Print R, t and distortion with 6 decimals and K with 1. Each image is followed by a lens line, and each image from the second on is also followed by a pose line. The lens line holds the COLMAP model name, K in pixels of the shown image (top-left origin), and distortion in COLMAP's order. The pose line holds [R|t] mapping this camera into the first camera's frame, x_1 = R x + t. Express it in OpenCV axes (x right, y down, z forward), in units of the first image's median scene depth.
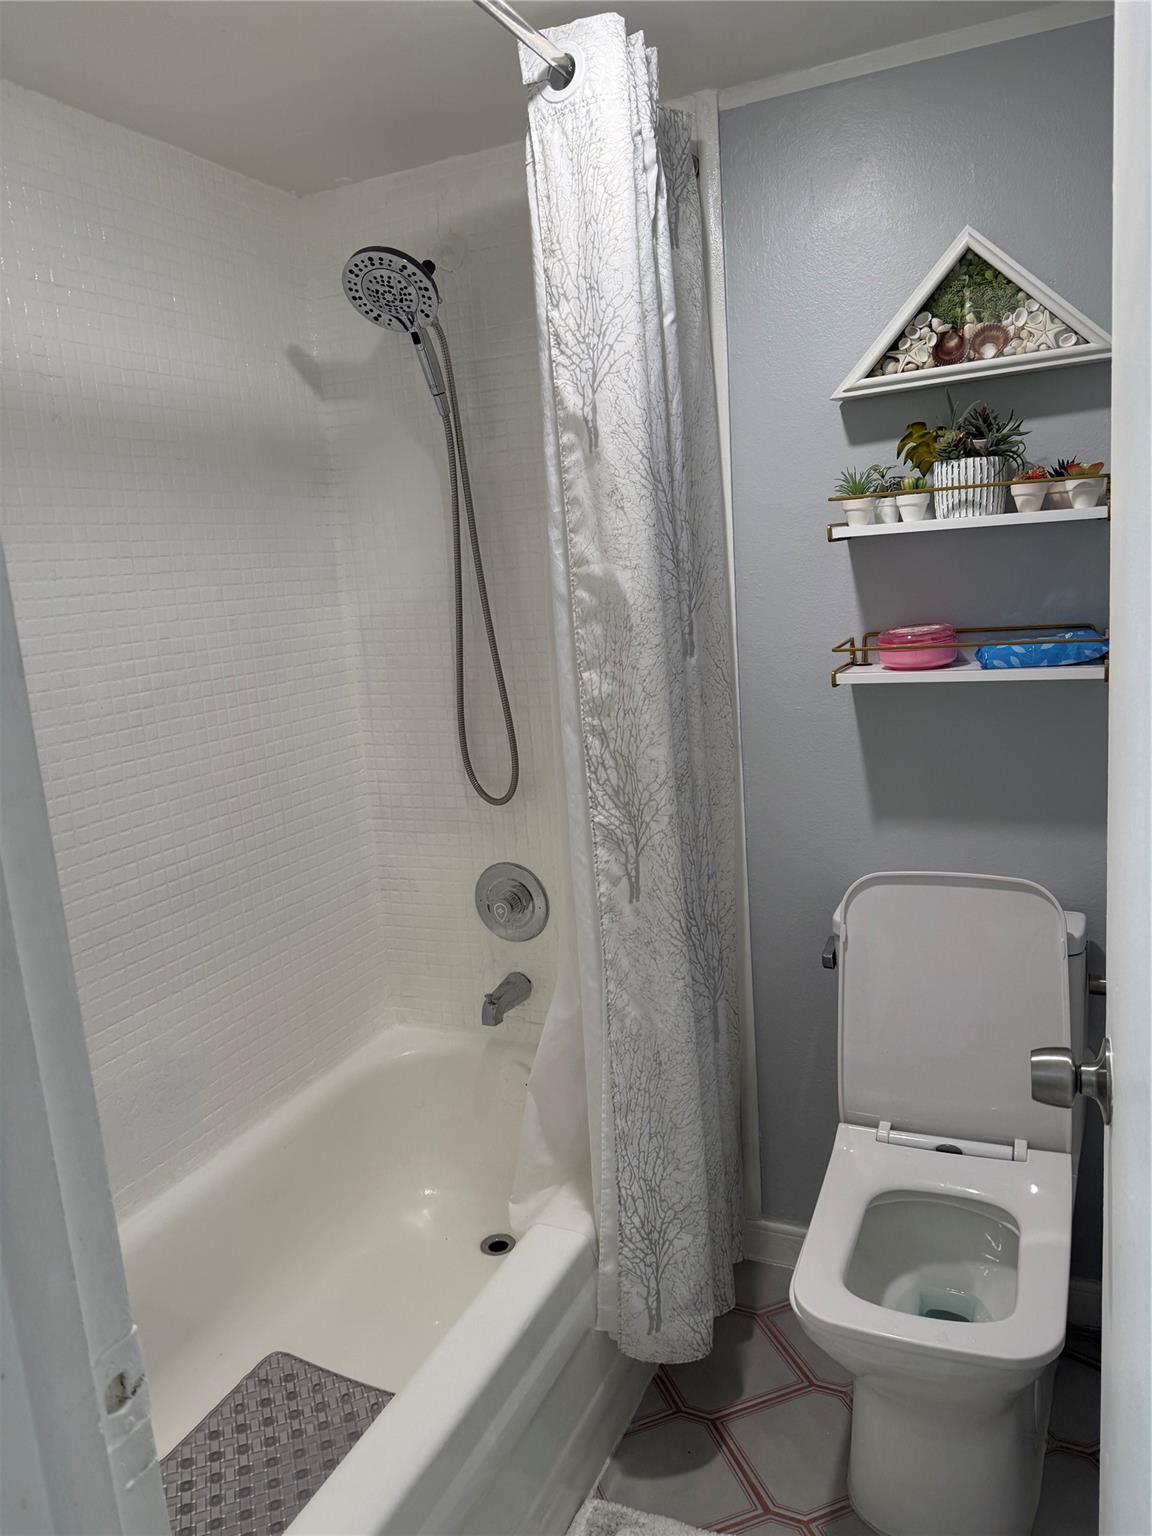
lens RADIAL K [[1089.7, 0, 534.5], [0, 1089.7, 772.3], [0, 0, 1]] dist [0.004060, -0.000557]
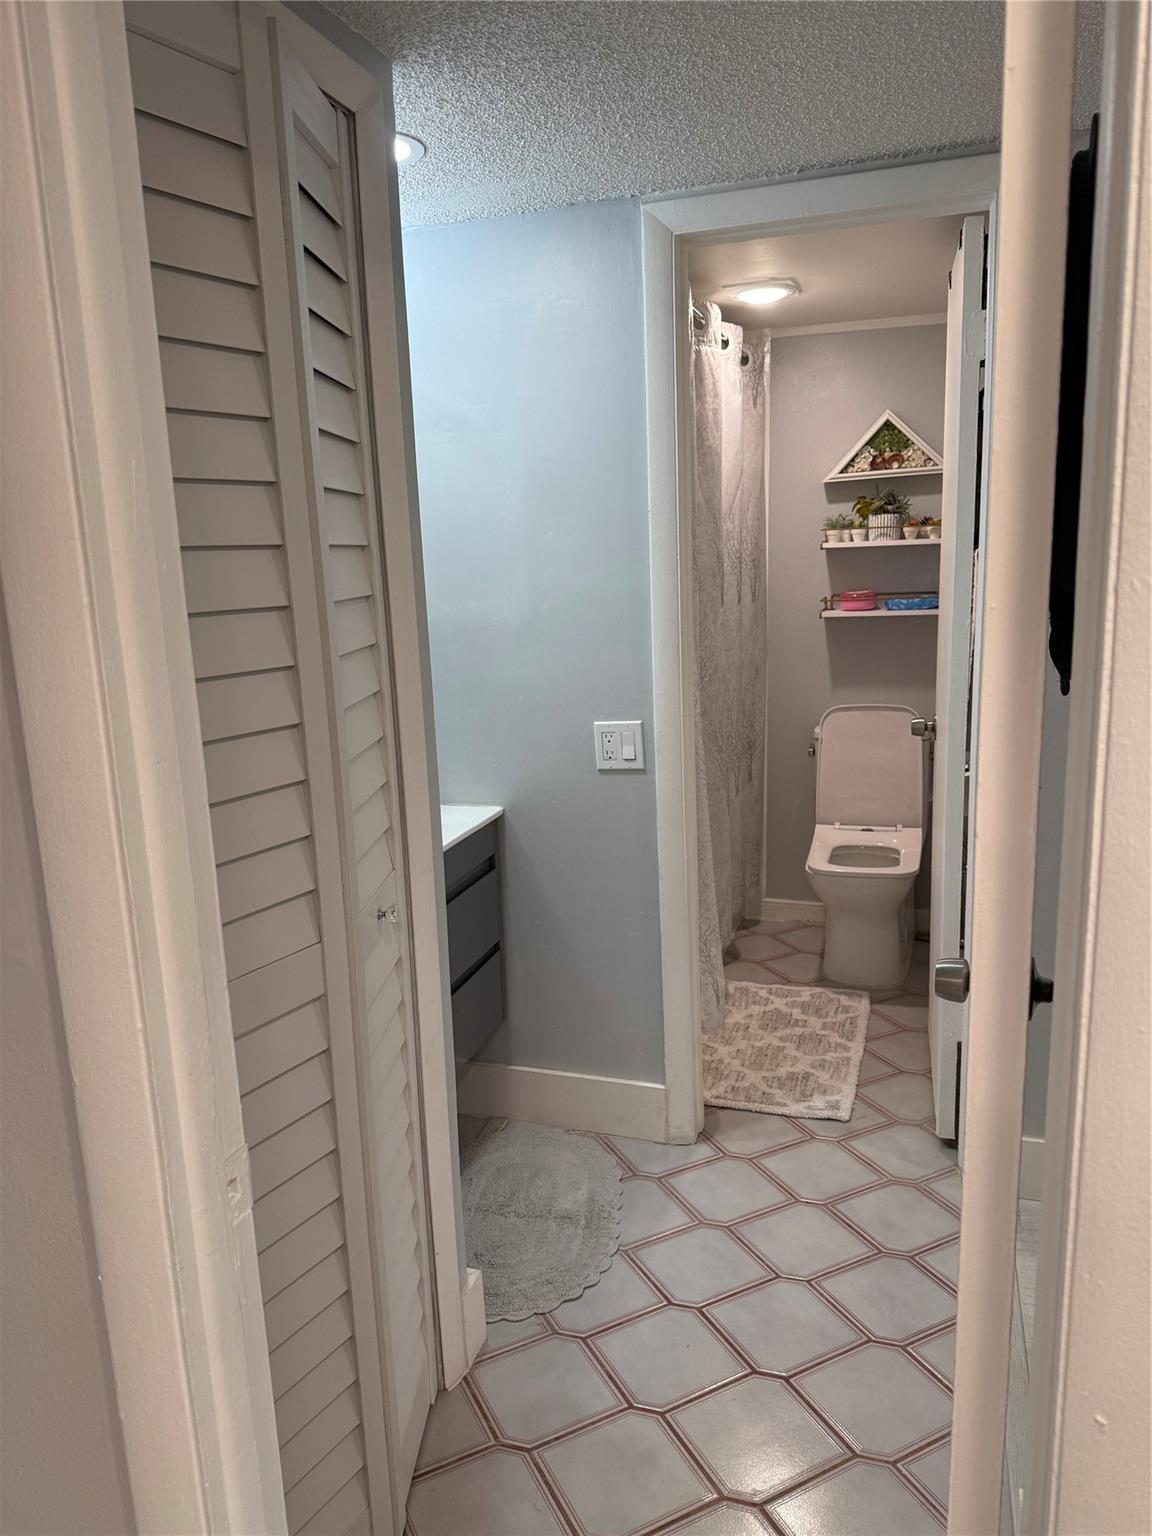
lens RADIAL K [[1069.9, 0, 550.4], [0, 1069.9, 774.3], [0, 0, 1]] dist [0.112300, -0.155633]
pose [[0.991769, 0.022109, 0.126118, -0.530765], [-0.021805, 0.999755, -0.003794, 0.258220], [-0.126171, 0.001013, 0.992008, -1.075276]]
